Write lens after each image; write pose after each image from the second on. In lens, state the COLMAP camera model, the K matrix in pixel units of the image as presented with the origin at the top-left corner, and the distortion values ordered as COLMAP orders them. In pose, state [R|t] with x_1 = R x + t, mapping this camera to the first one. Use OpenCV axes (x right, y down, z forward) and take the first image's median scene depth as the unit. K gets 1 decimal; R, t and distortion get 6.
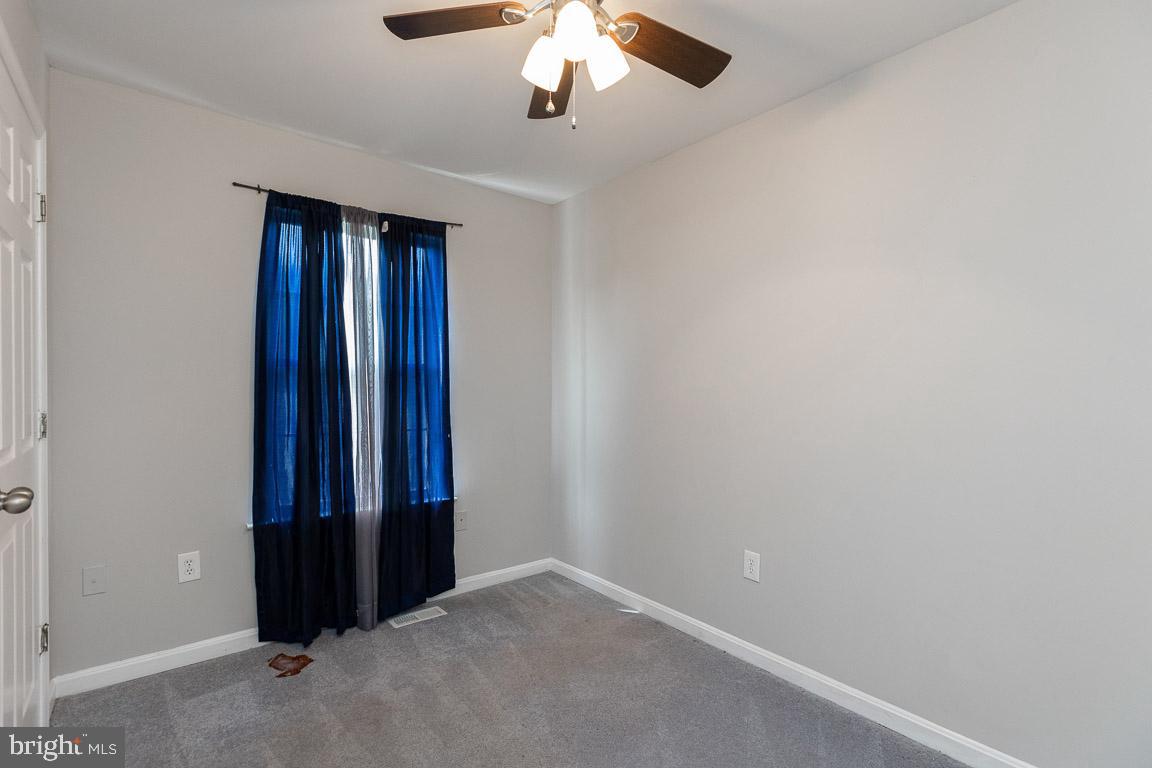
lens RADIAL K [[524.0, 0, 575.0], [0, 524.0, 385.6], [0, 0, 1]] dist [0.001637, -0.000244]
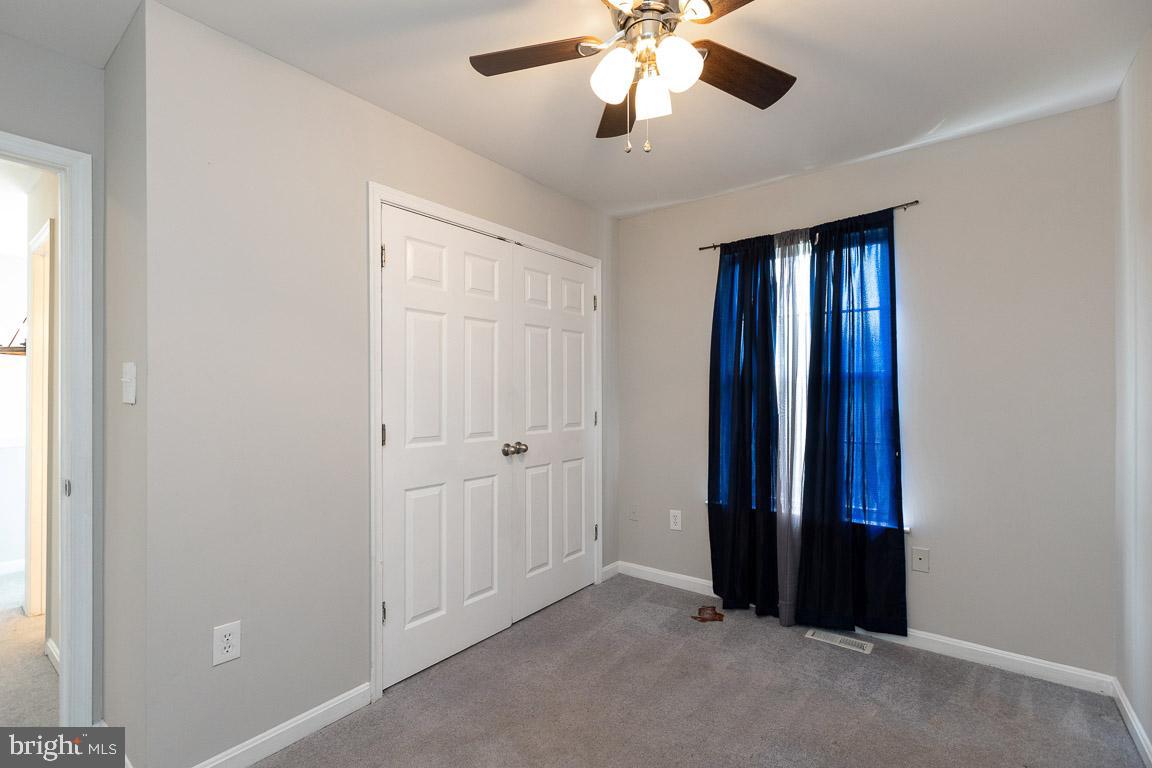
lens RADIAL K [[524.0, 0, 575.0], [0, 524.0, 385.6], [0, 0, 1]] dist [0.001637, -0.000244]
pose [[0.241441, -0.013807, -0.970317, 0.515554], [0.007625, 0.999895, -0.012330, -0.011563], [0.970386, -0.004422, 0.241521, 0.312622]]
